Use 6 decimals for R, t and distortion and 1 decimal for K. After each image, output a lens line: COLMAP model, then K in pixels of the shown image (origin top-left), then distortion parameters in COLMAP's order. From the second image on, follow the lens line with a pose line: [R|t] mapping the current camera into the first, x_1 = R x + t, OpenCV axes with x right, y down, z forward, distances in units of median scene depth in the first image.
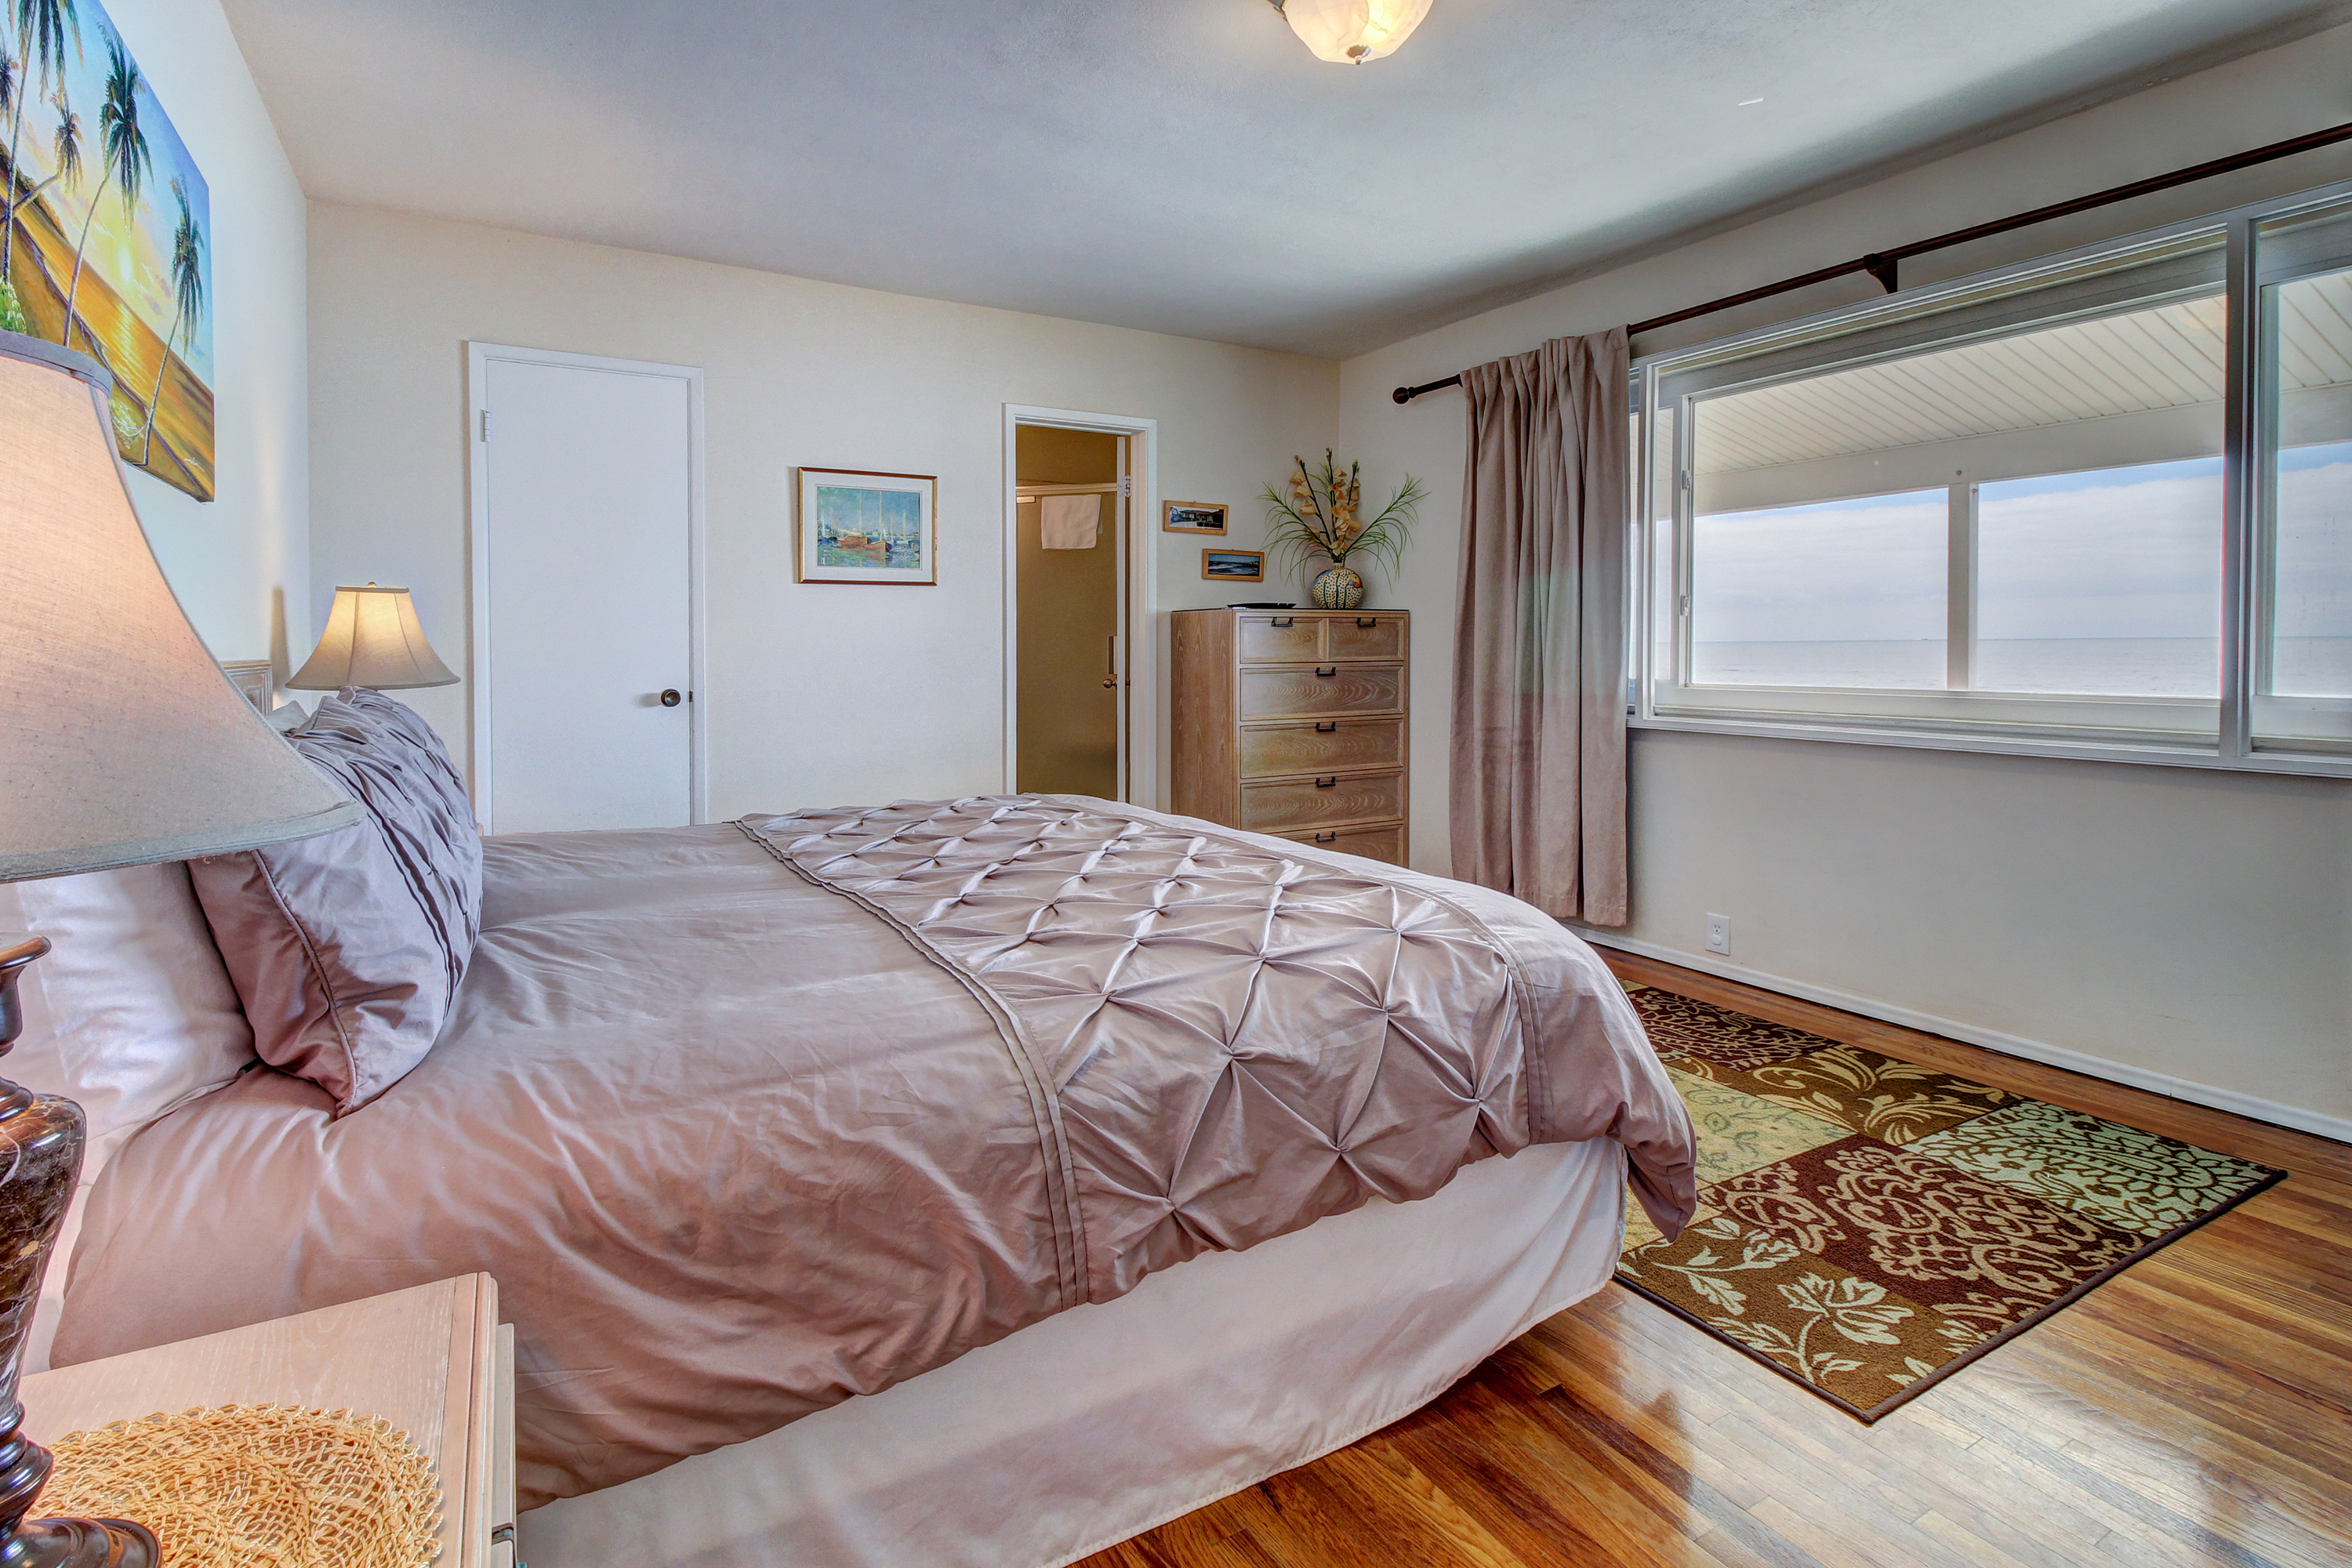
lens RADIAL K [[1096.4, 0, 1112.0], [0, 1096.4, 660.5], [0, 0, 1]] dist [0.010748, -0.000413]
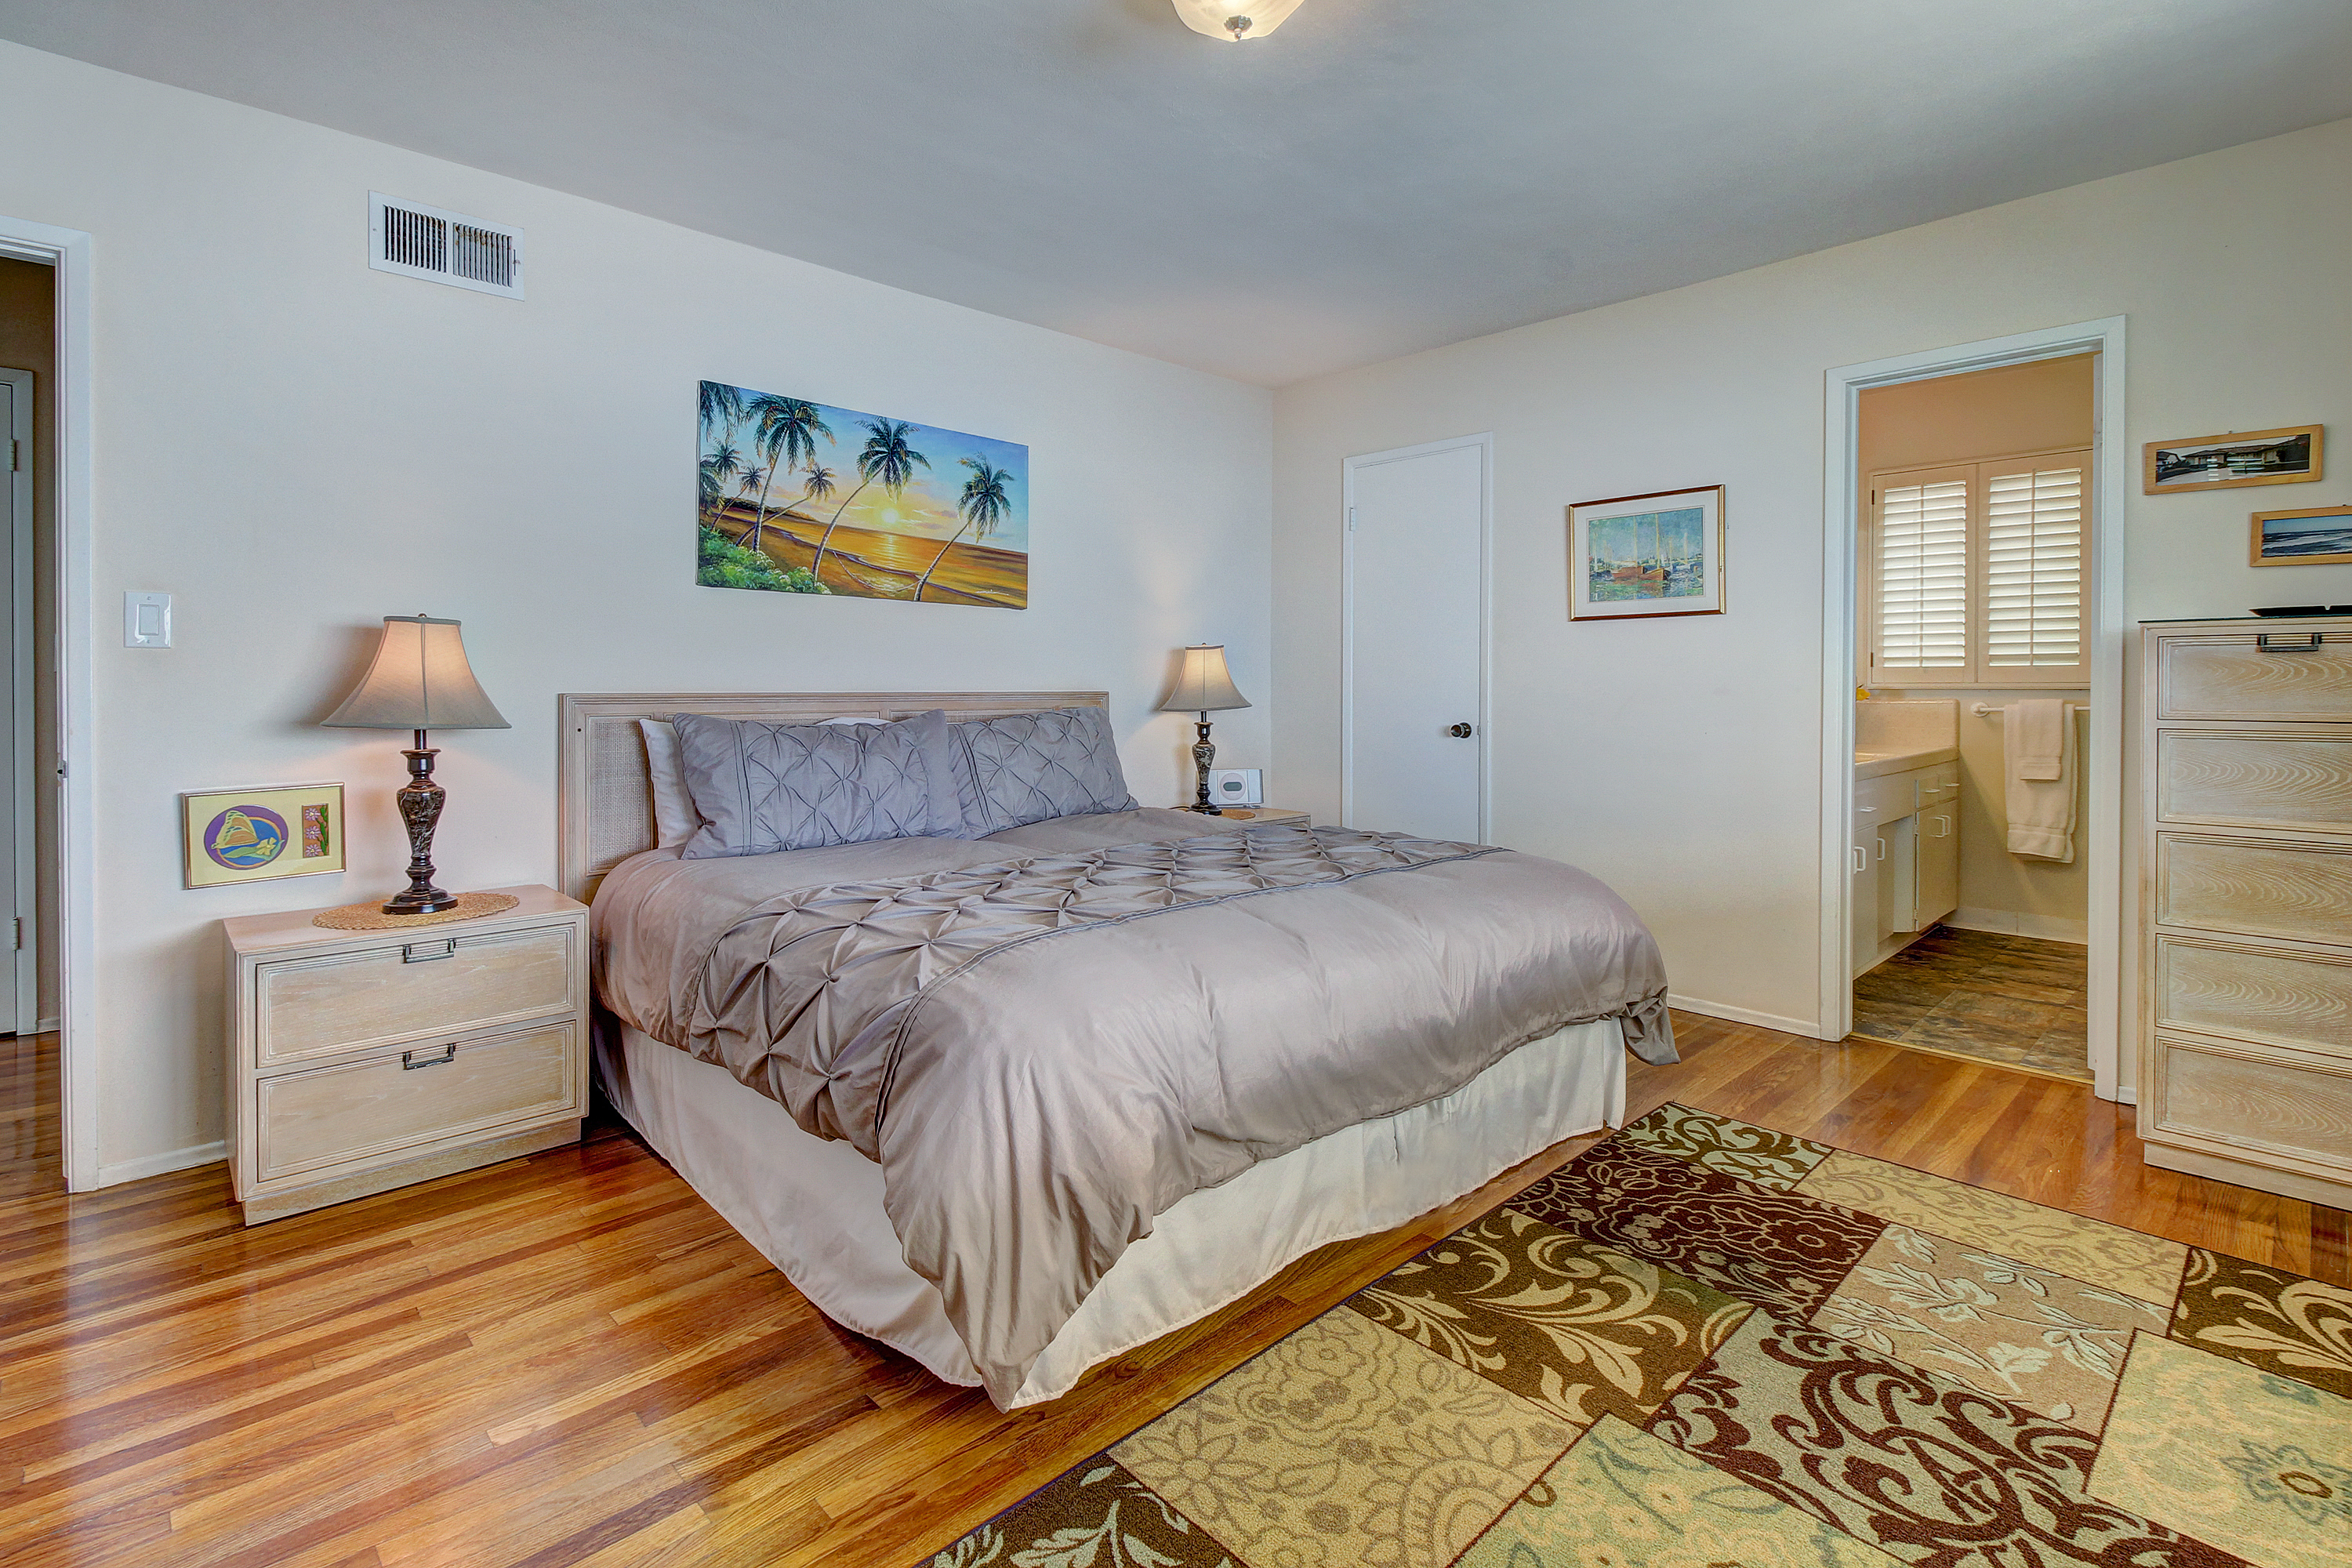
lens RADIAL K [[1115.1, 0, 1173.6], [0, 1115.1, 689.1], [0, 0, 1]] dist [0.004797, -0.010553]
pose [[0.251343, 0.008875, -0.967857, 0.584230], [-0.014969, 0.999874, 0.005281, -0.009418], [0.967782, 0.013161, 0.251445, 0.394461]]
